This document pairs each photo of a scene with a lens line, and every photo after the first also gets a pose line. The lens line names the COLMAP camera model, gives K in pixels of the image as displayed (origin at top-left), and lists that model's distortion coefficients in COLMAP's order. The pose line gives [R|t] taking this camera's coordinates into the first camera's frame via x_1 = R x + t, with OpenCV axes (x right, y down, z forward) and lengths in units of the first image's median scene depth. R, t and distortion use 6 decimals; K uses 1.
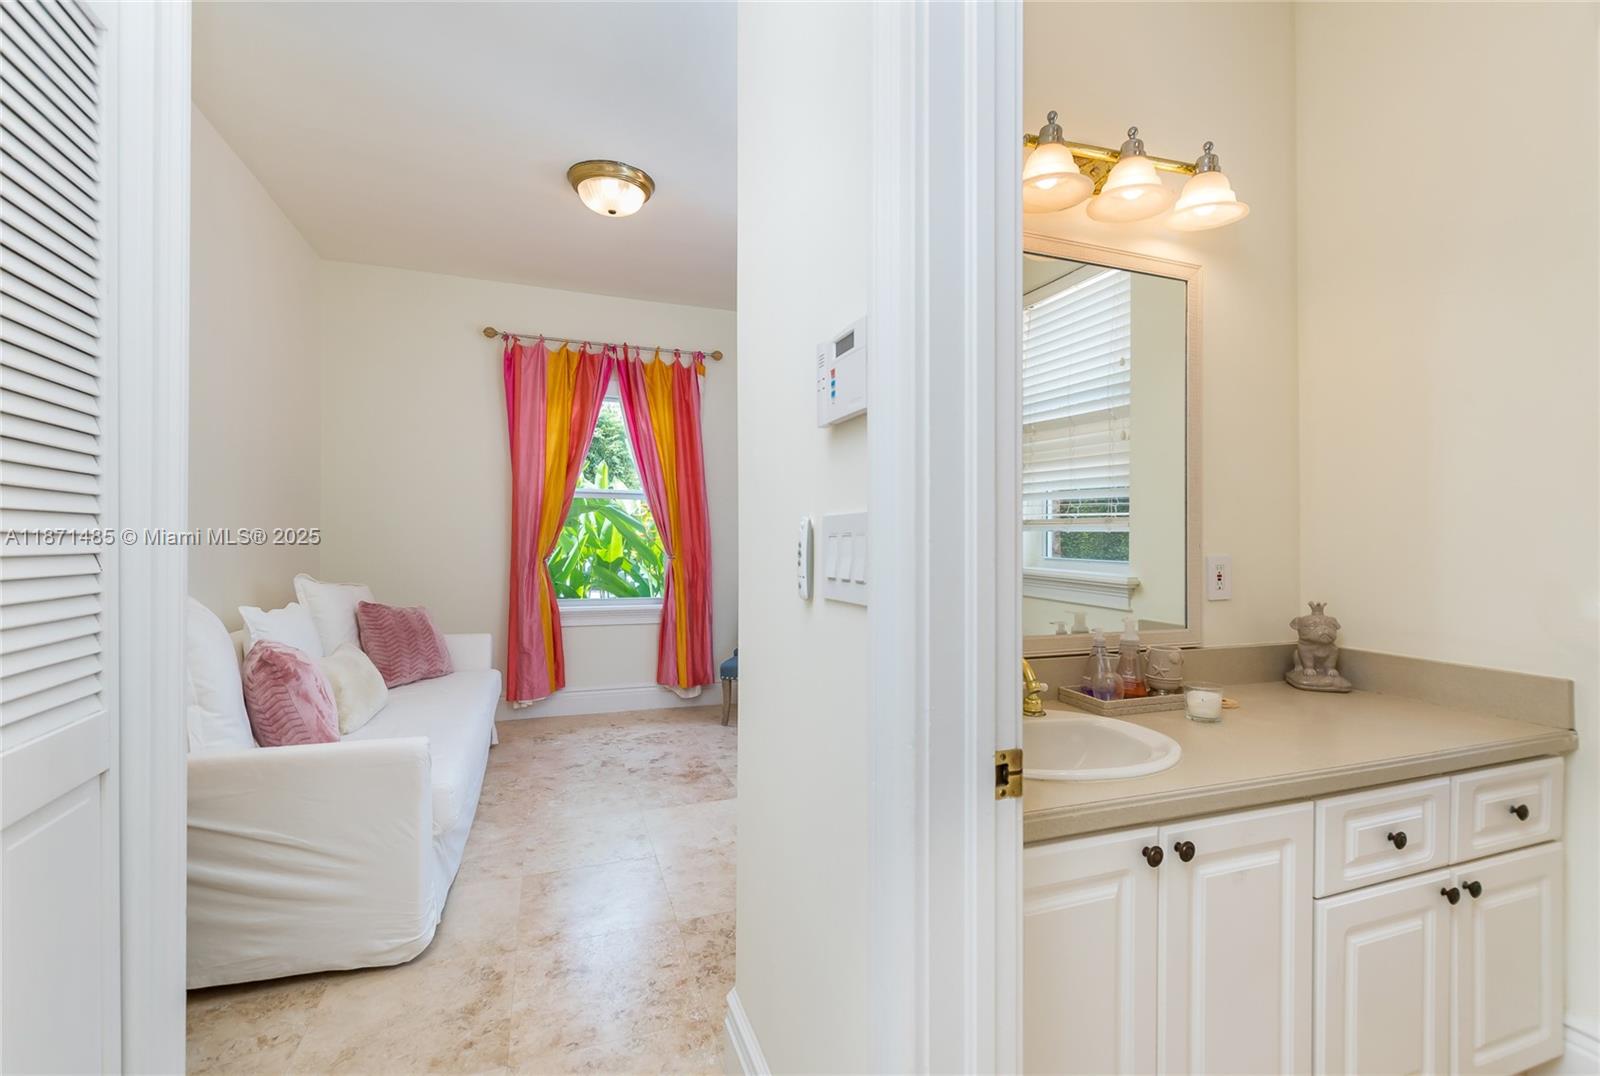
lens RADIAL K [[704.0, 0, 800.7], [0, 704.0, 543.3], [0, 0, 1]] dist [0.013447, 0.000071]
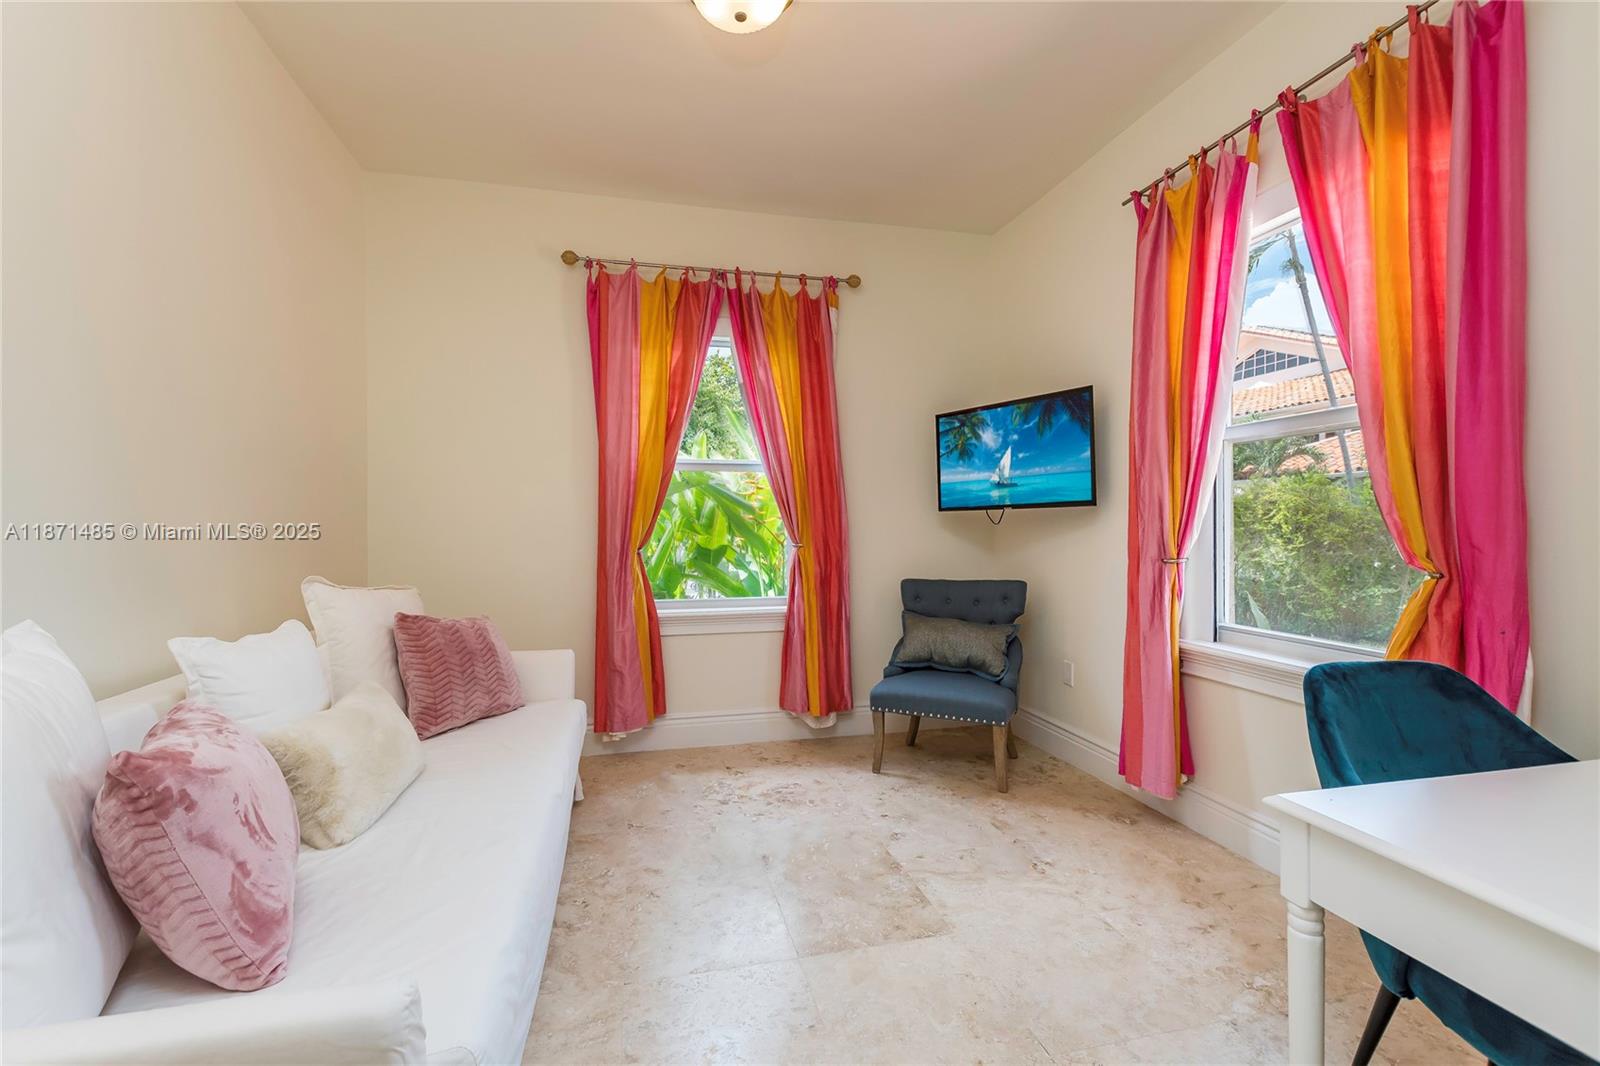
lens RADIAL K [[723.6, 0, 800.0], [0, 723.6, 528.7], [0, 0, 1]] dist [-0.001046, 0.000269]
pose [[0.992730, -0.008569, -0.120056, -0.093818], [0.009024, 0.999954, 0.003251, -0.001616], [0.120022, -0.004310, 0.992762, 0.236176]]
